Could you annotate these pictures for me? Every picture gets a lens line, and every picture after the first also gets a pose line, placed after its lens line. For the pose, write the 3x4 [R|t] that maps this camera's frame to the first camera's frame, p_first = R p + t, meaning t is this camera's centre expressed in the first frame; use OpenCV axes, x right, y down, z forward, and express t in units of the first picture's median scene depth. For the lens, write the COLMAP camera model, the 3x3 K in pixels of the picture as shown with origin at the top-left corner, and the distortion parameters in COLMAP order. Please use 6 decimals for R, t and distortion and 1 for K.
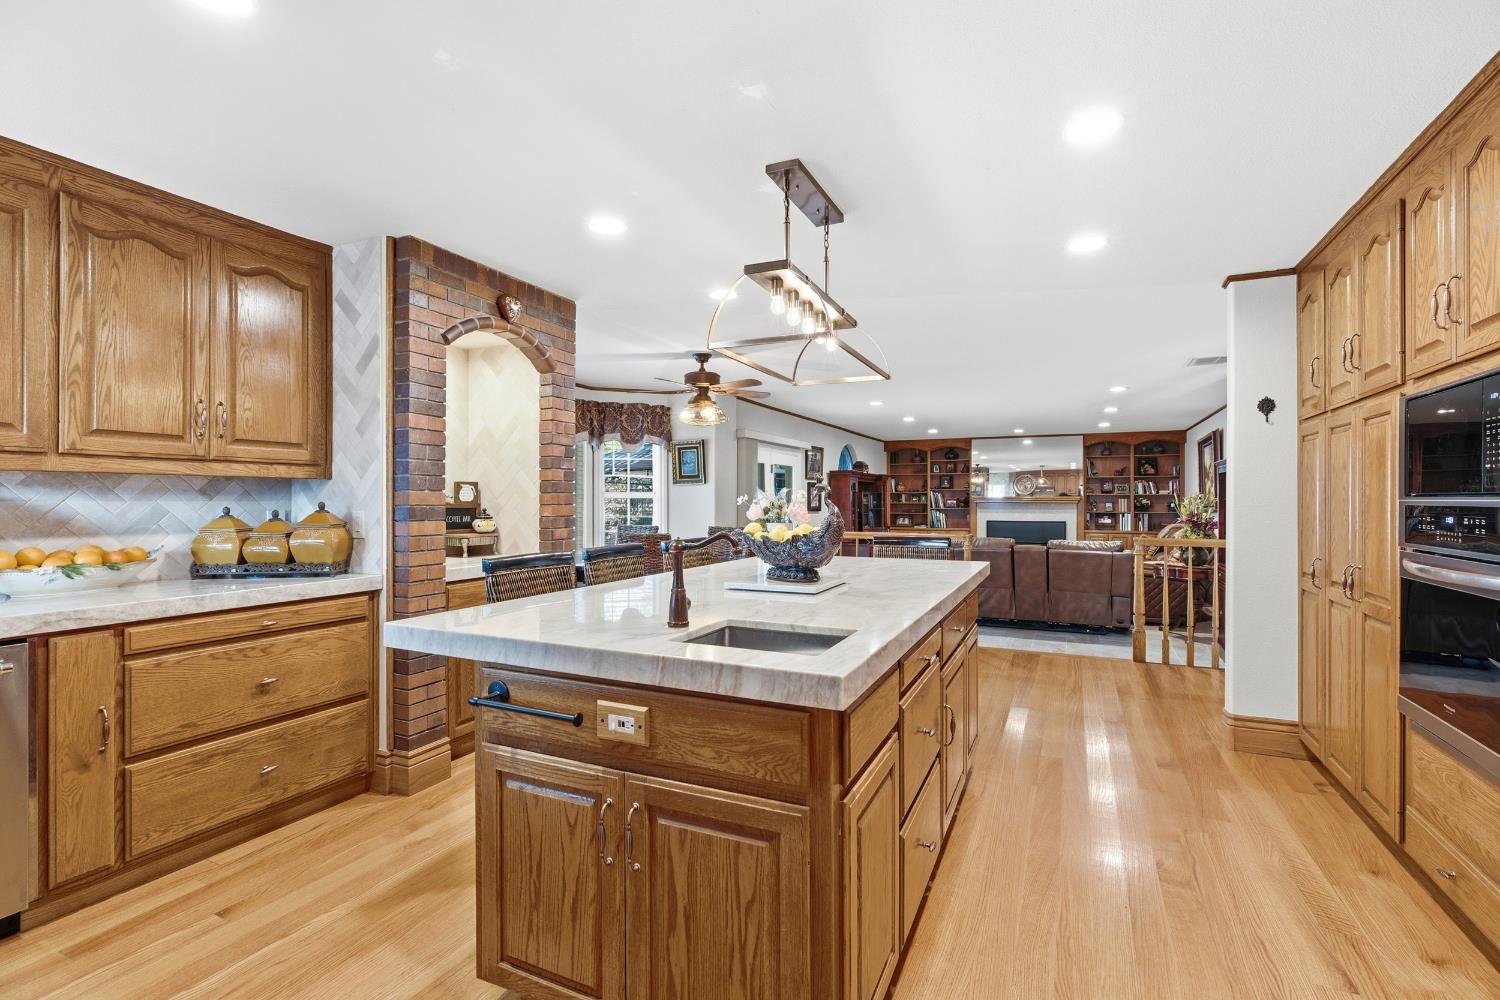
lens RADIAL K [[685.4, 0, 755.4], [0, 685.4, 498.2], [0, 0, 1]] dist [-0.003515, -0.000461]
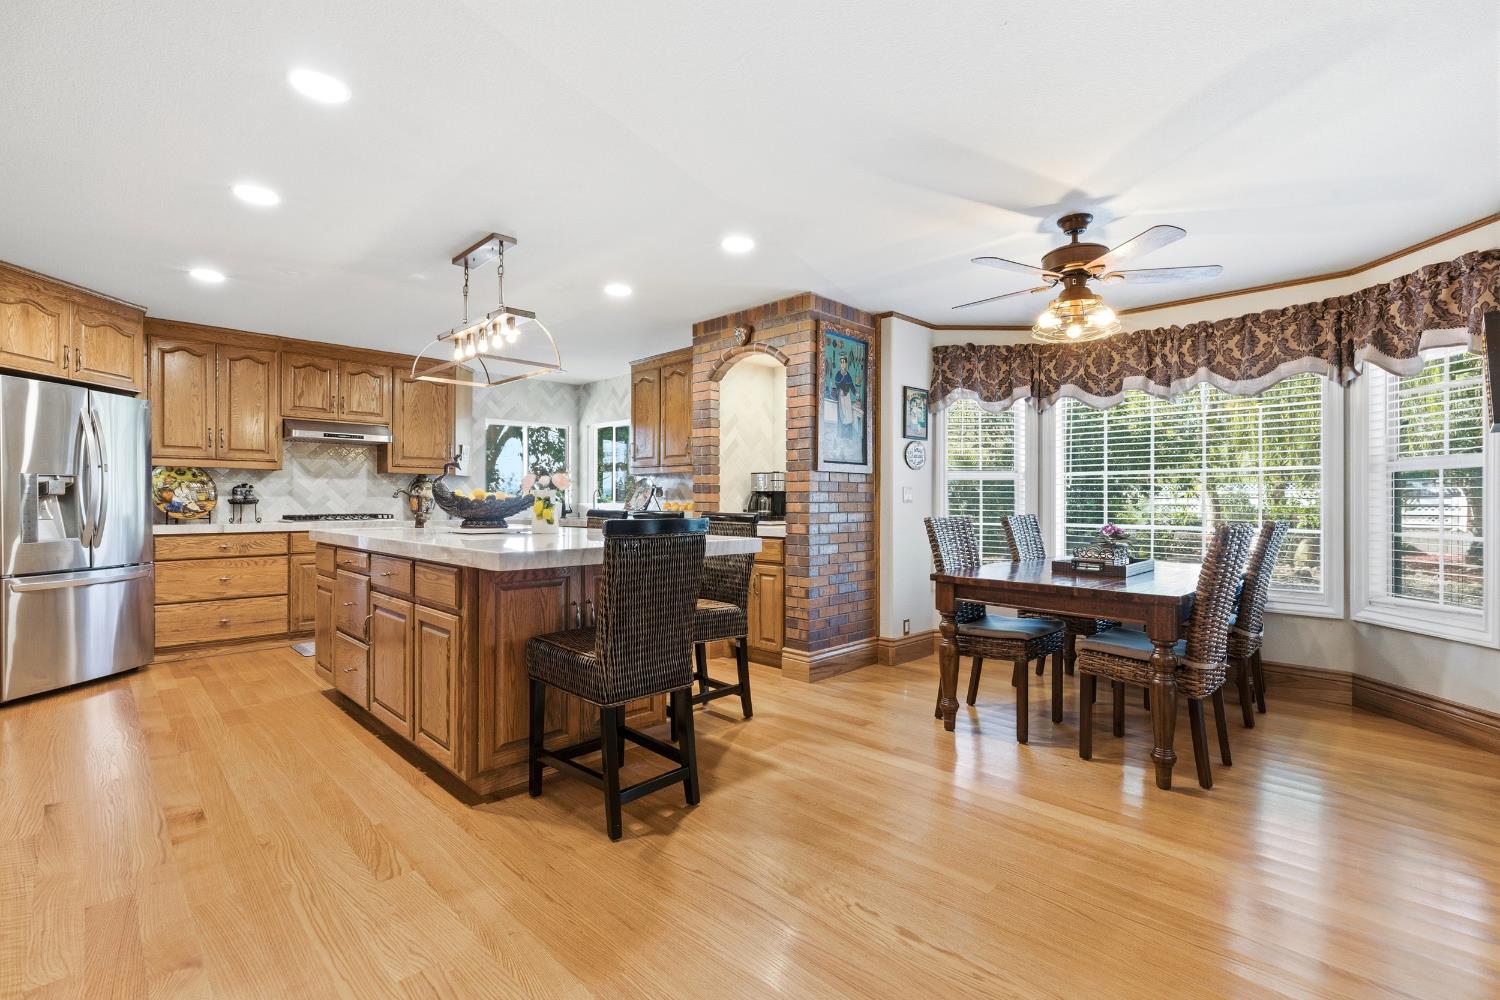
lens RADIAL K [[685.4, 0, 757.9], [0, 685.4, 500.1], [0, 0, 1]] dist [-0.003515, -0.000461]
pose [[-0.340905, -0.000675, -0.940098, 1.262584], [-0.007570, 0.999969, 0.002027, 0.053270], [0.940067, 0.007807, -0.340899, 2.163469]]
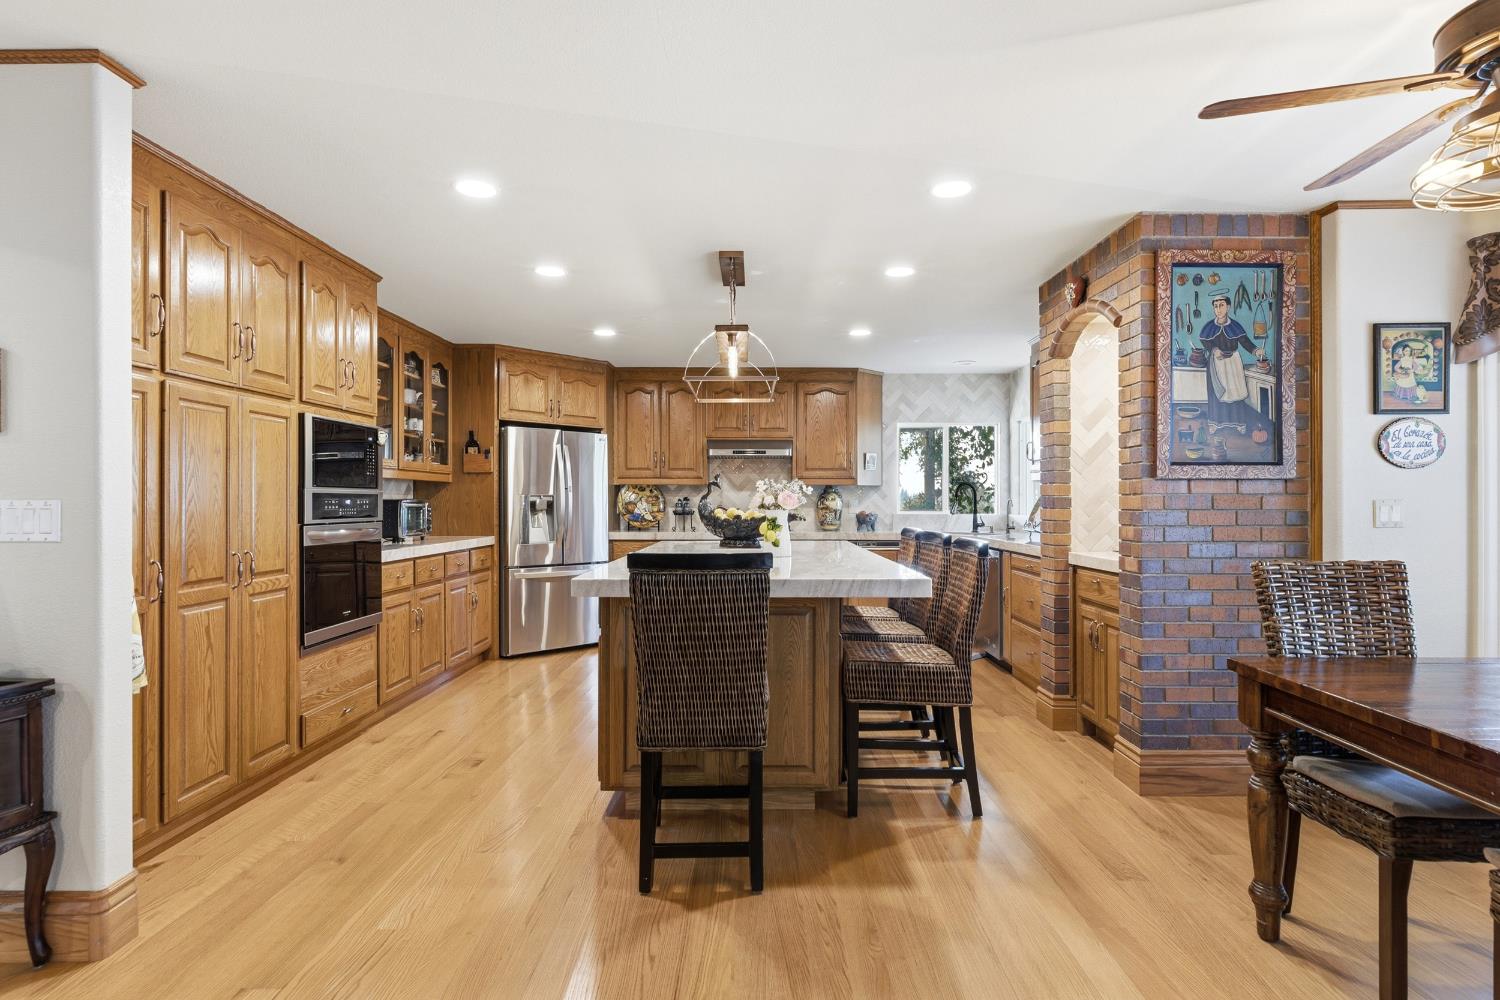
lens RADIAL K [[778.5, 0, 749.0], [0, 778.5, 495.1], [0, 0, 1]] dist [-0.005069, 0.000815]
pose [[-0.913624, -0.001789, -0.406555, 0.759206], [-0.001530, 0.999998, -0.000963, 0.013962], [0.406556, -0.000257, -0.913626, 2.605463]]
